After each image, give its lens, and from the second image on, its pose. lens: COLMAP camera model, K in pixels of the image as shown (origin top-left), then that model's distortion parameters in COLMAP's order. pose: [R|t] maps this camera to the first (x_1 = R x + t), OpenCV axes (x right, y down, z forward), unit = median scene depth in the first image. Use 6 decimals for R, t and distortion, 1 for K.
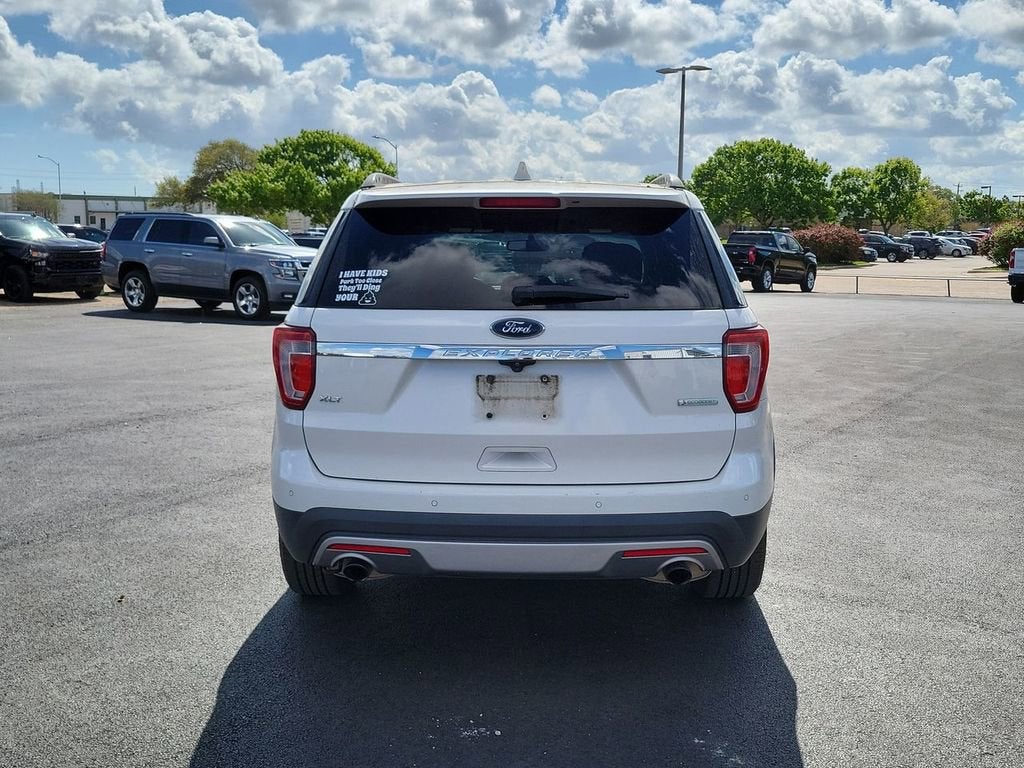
lens RADIAL K [[1097.3, 0, 504.5], [0, 1097.3, 380.1], [0, 0, 1]] dist [0.044241, 0.000000]
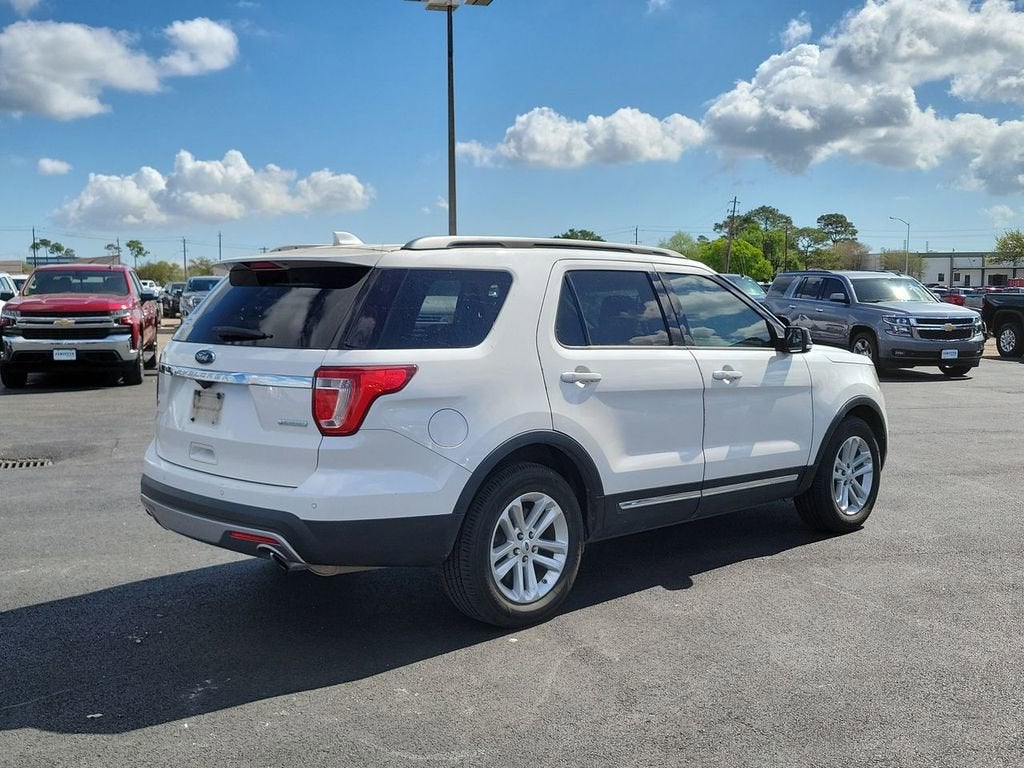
lens RADIAL K [[1097.3, 0, 509.0], [0, 1097.3, 384.3], [0, 0, 1]] dist [0.044241, 0.000000]
pose [[0.698903, 0.057524, -0.712899, 1.077235], [-0.091067, 0.995805, -0.008927, -0.030658], [0.709395, 0.071160, 0.701210, 0.263469]]
